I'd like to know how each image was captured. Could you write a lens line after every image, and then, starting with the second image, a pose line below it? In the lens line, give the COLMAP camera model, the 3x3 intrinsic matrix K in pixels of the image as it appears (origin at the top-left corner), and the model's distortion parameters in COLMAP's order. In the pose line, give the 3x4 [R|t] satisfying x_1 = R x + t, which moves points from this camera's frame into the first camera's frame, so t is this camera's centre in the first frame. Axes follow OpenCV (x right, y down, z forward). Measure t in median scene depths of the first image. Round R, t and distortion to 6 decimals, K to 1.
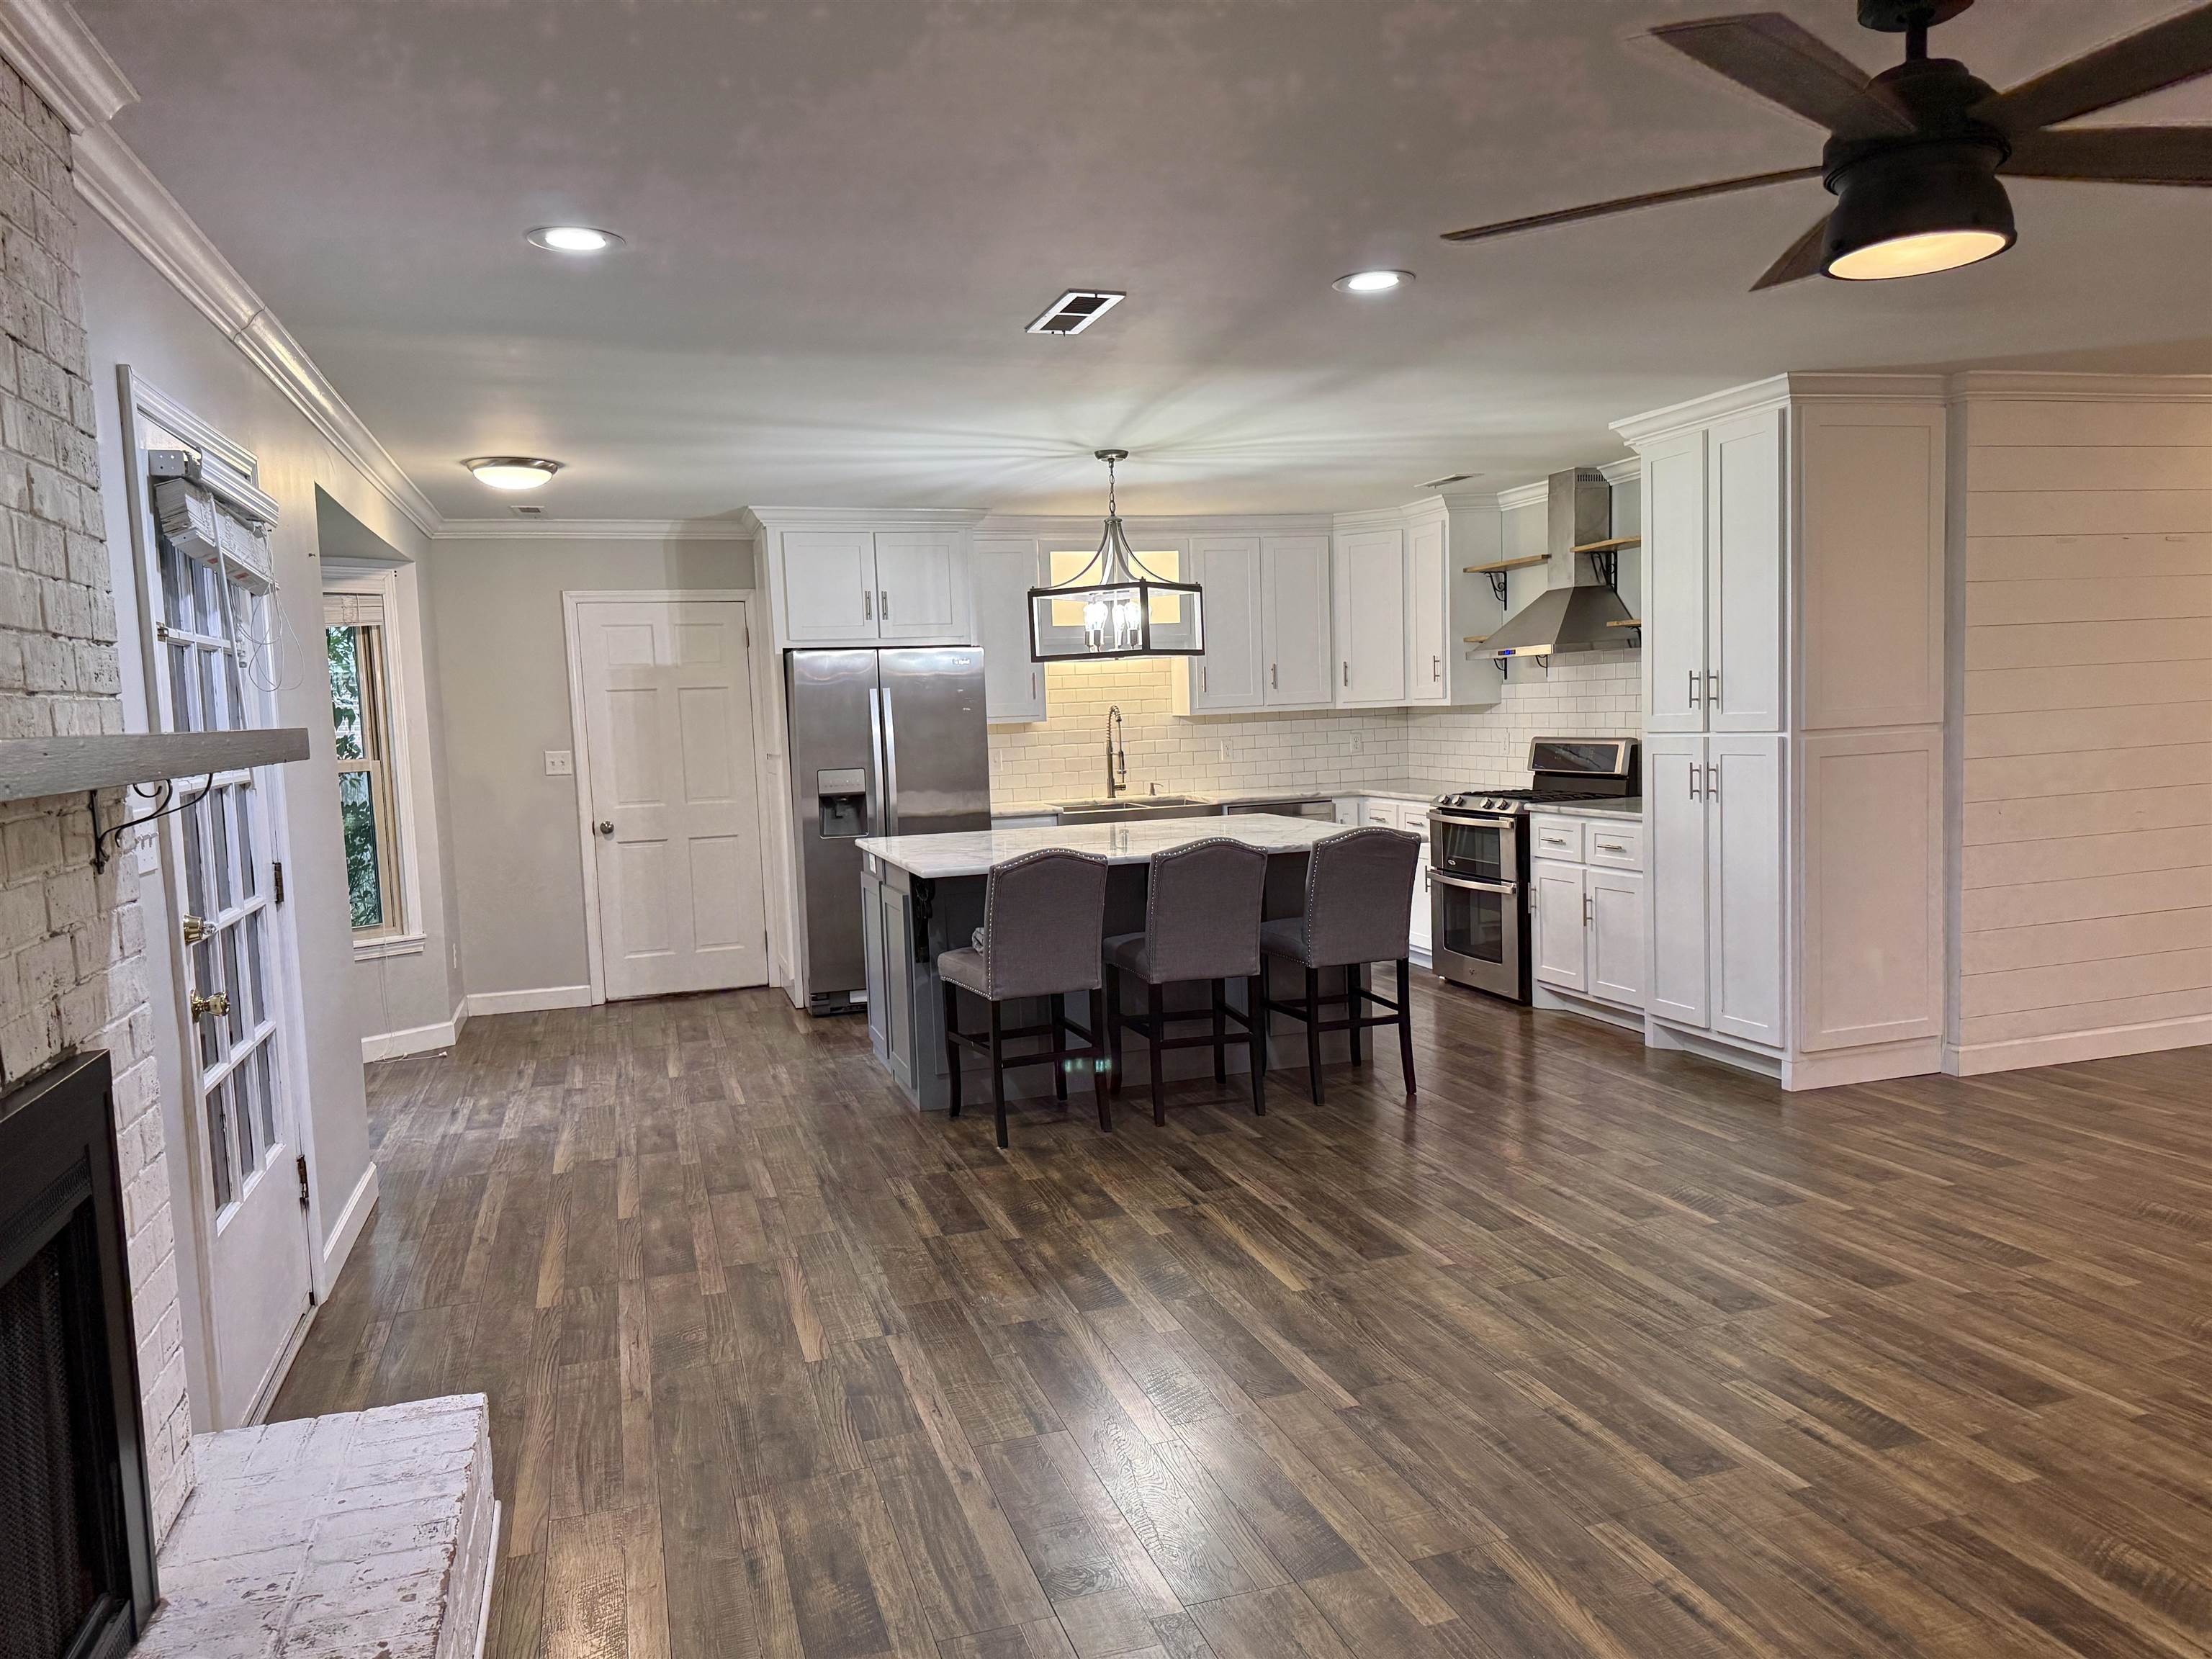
lens RADIAL K [[1529.9, 0, 1118.9], [0, 1529.9, 843.6], [0, 0, 1]] dist [0.055189, -0.027060]
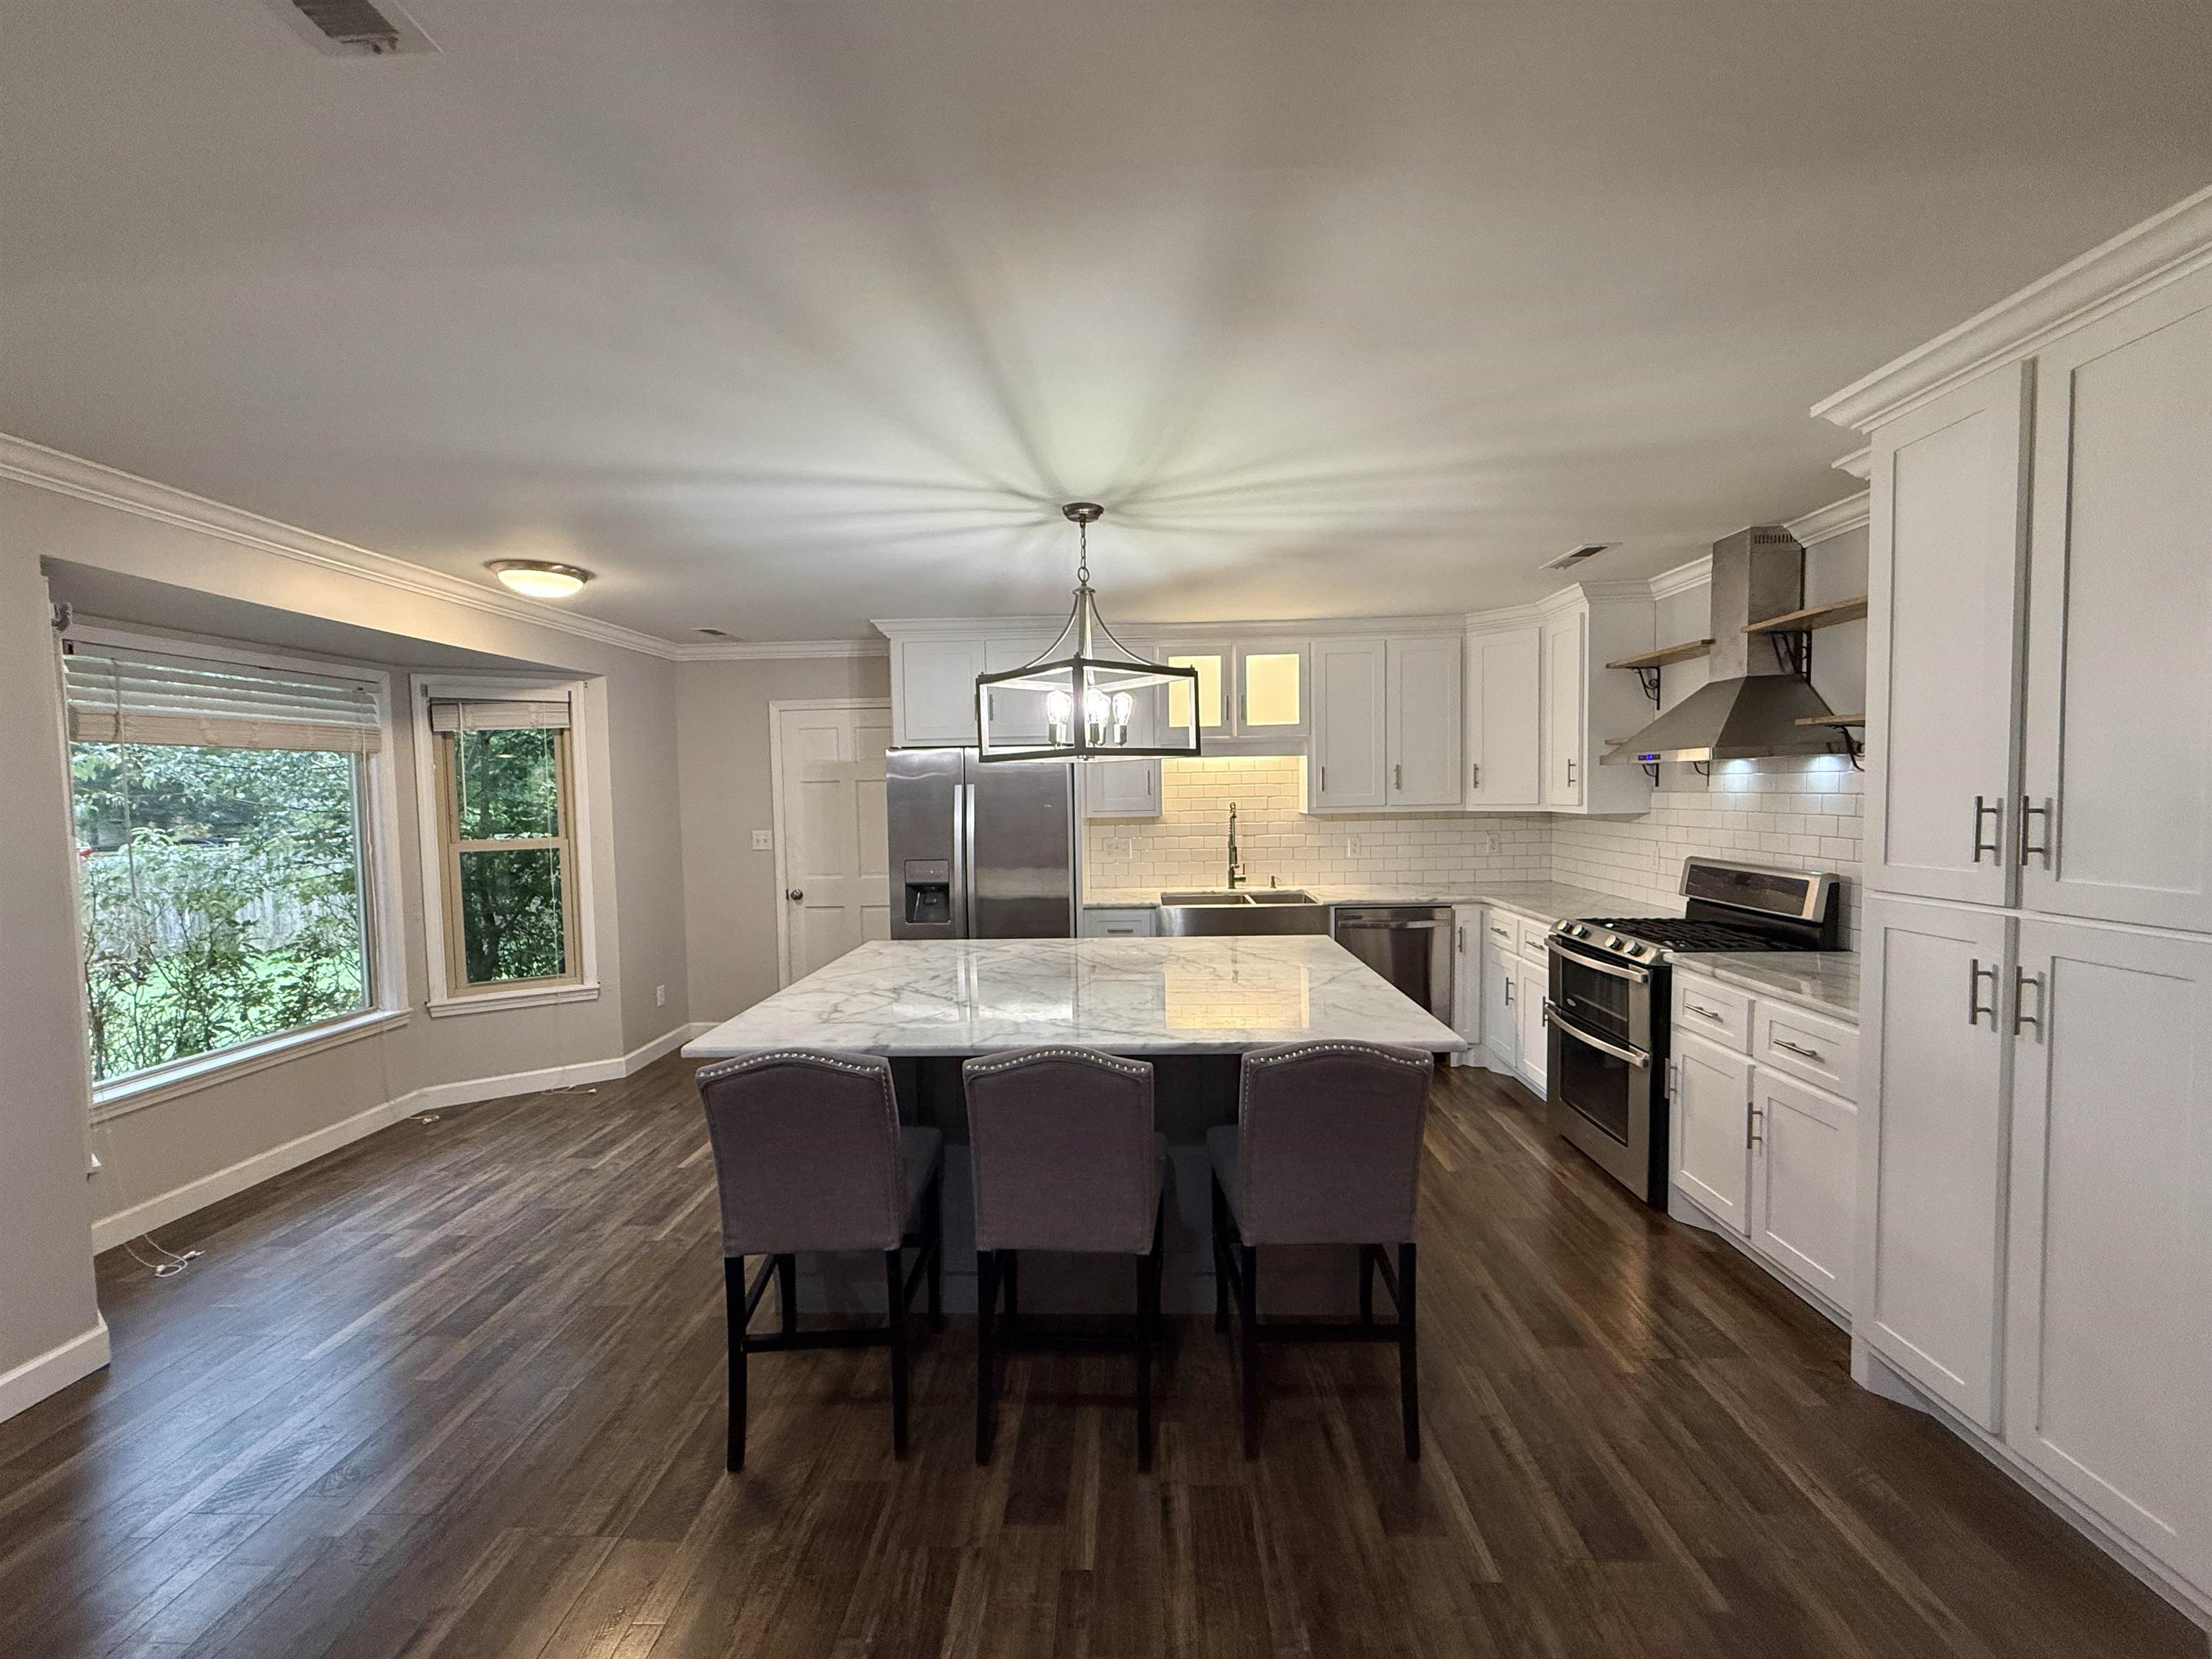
lens RADIAL K [[879.9, 0, 1116.9], [0, 879.9, 824.9], [0, 0, 1]] dist [-0.003923, 0.001641]
pose [[0.941564, 0.035123, -0.334998, 0.144260], [-0.048479, 0.998325, -0.031586, -0.060118], [0.333328, 0.045980, 0.941689, 0.468290]]
